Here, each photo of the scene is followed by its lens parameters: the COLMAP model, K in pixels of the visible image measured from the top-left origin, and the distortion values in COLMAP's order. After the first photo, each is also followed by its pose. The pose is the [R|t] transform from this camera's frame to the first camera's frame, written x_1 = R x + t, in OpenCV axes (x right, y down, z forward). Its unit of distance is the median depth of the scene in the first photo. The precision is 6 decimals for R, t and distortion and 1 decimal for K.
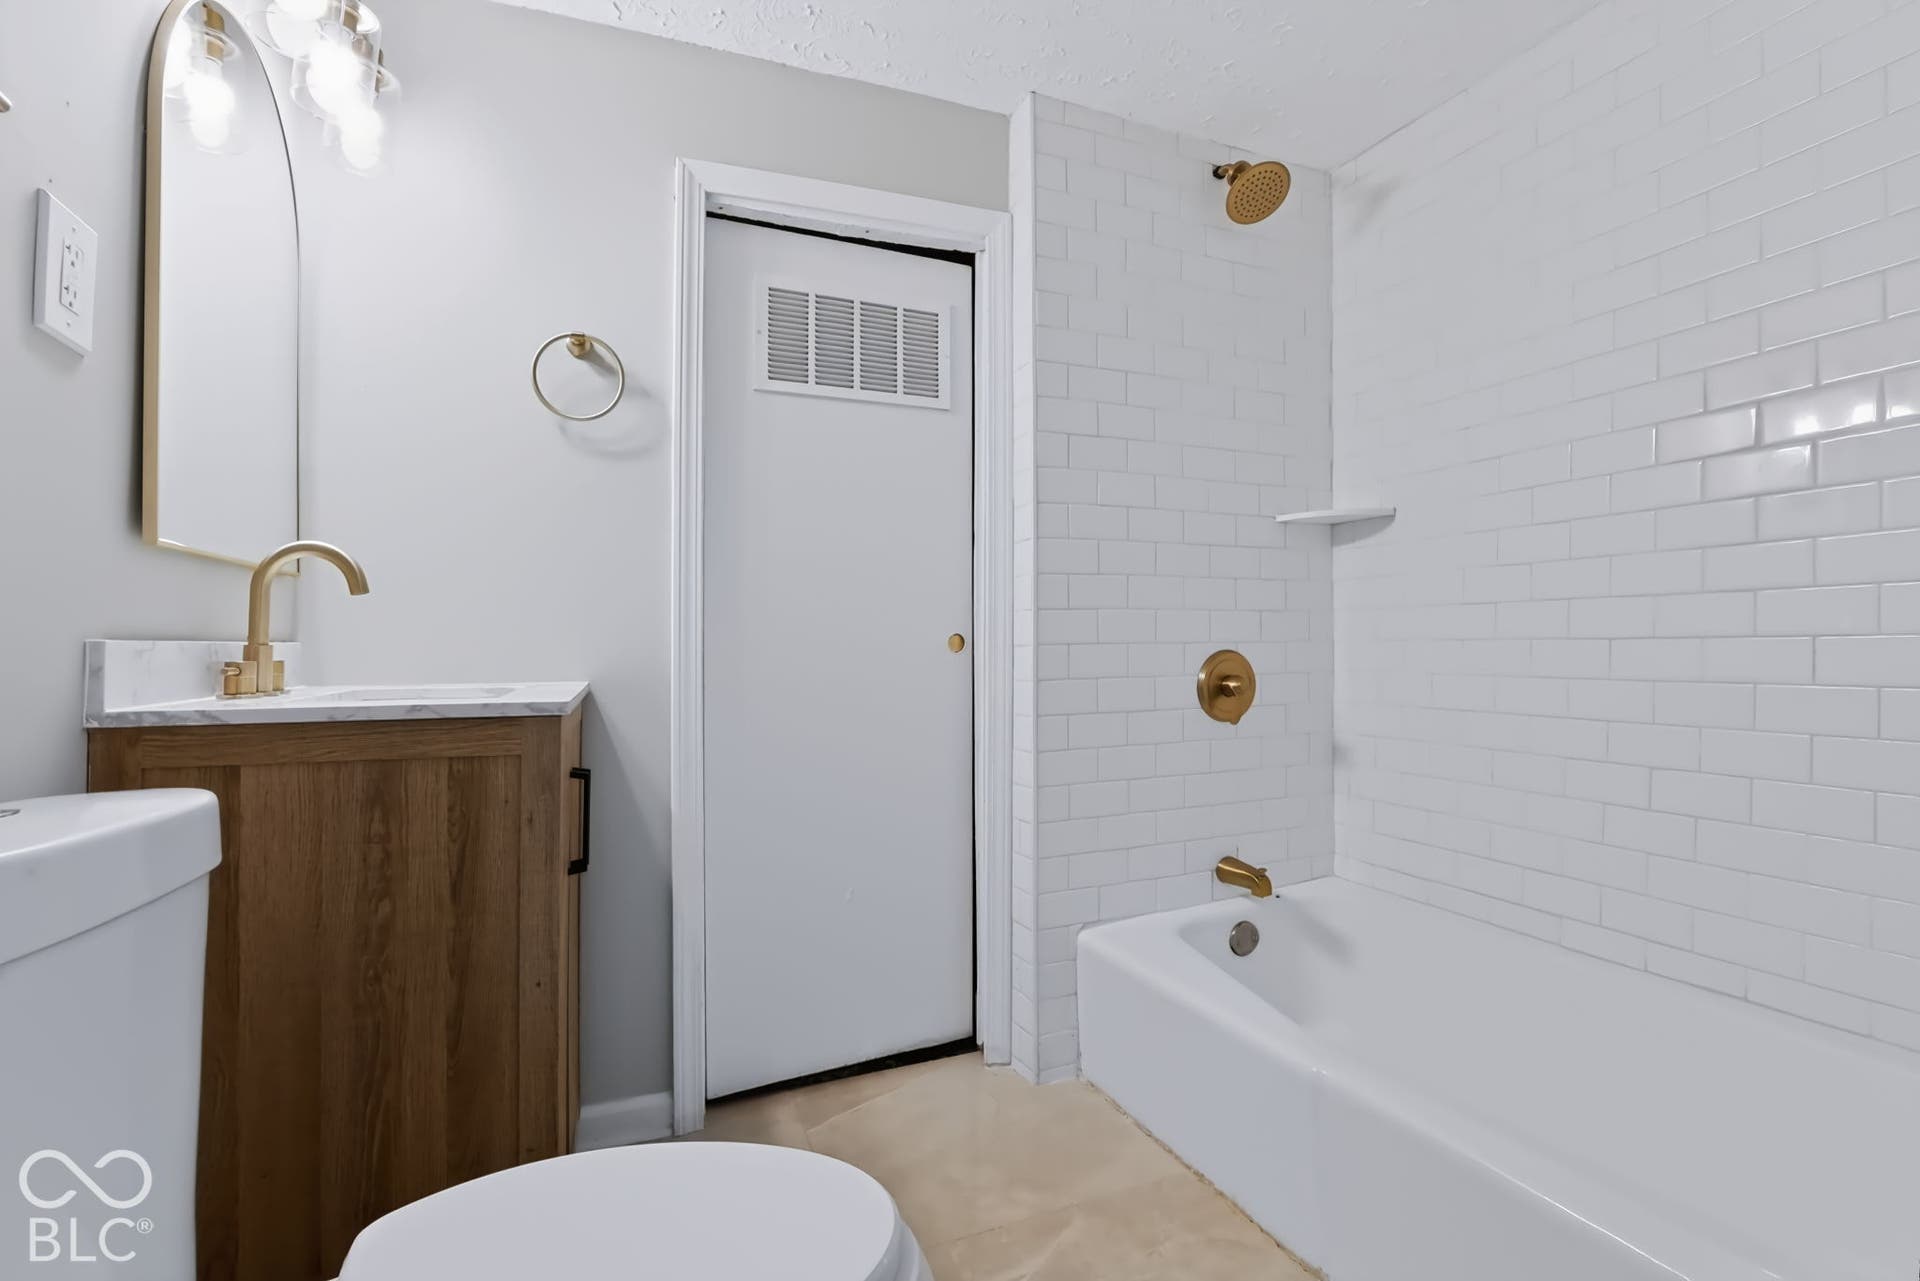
lens RADIAL K [[868.5, 0, 961.4], [0, 868.5, 606.5], [0, 0, 1]] dist [-0.026467, 0.000935]
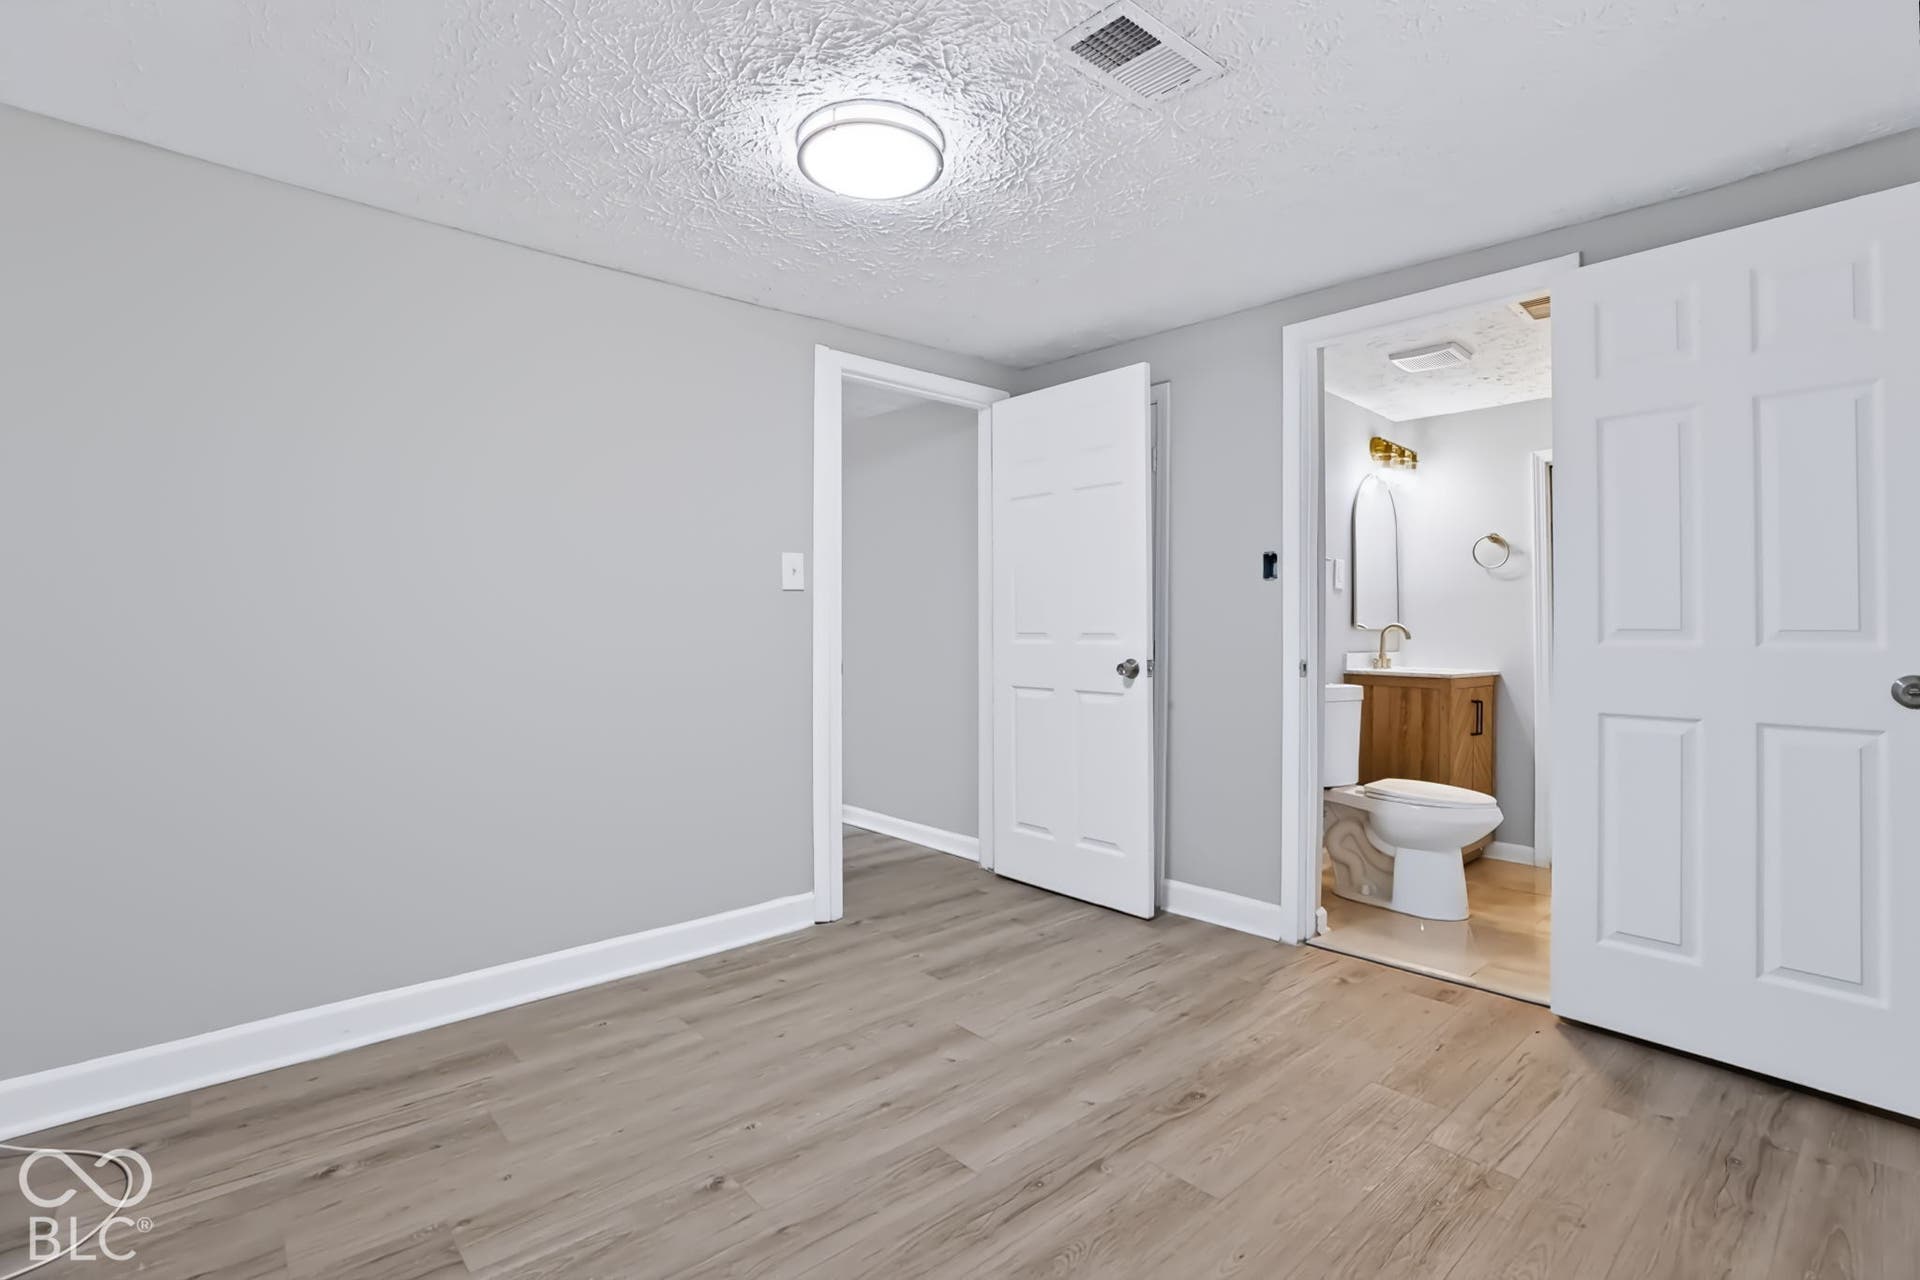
lens RADIAL K [[914.7, 0, 975.5], [0, 914.7, 638.9], [0, 0, 1]] dist [-0.045880, 0.017949]
pose [[0.367524, 0.024474, -0.929692, 2.020055], [0.022643, 0.999122, 0.035253, -0.185081], [0.929738, -0.034007, 0.366647, -1.913620]]
